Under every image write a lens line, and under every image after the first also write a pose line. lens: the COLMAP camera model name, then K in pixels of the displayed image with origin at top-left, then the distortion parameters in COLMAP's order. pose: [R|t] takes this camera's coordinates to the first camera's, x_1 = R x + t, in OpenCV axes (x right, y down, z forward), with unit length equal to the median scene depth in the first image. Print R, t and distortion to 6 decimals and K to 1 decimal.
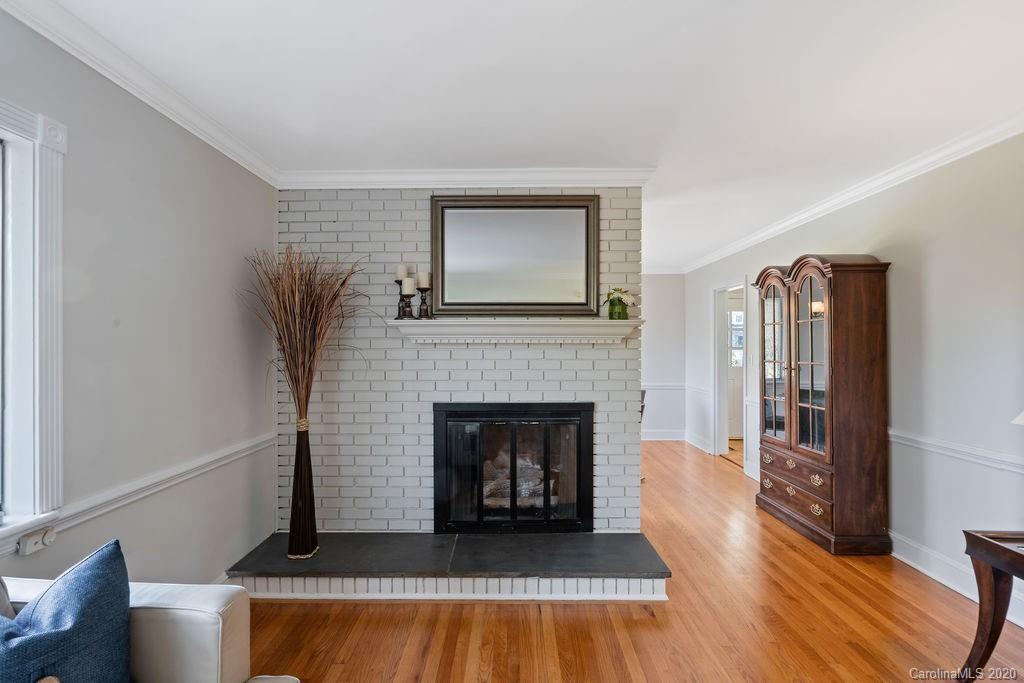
lens RADIAL K [[470.2, 0, 502.6], [0, 470.2, 341.4], [0, 0, 1]] dist [-0.001486, 0.000658]
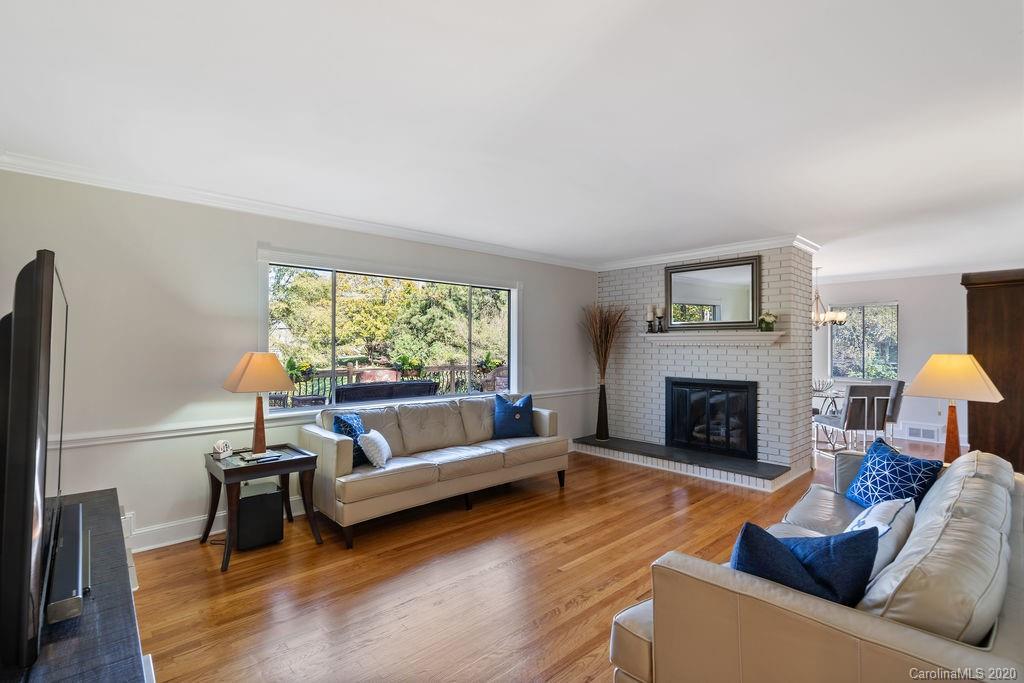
lens RADIAL K [[470.2, 0, 502.6], [0, 470.2, 341.4], [0, 0, 1]] dist [-0.001486, 0.000658]
pose [[0.684315, -0.002227, -0.729183, 0.781232], [0.000889, 0.999997, -0.002219, -0.008126], [0.729186, 0.000871, 0.684315, -0.771063]]
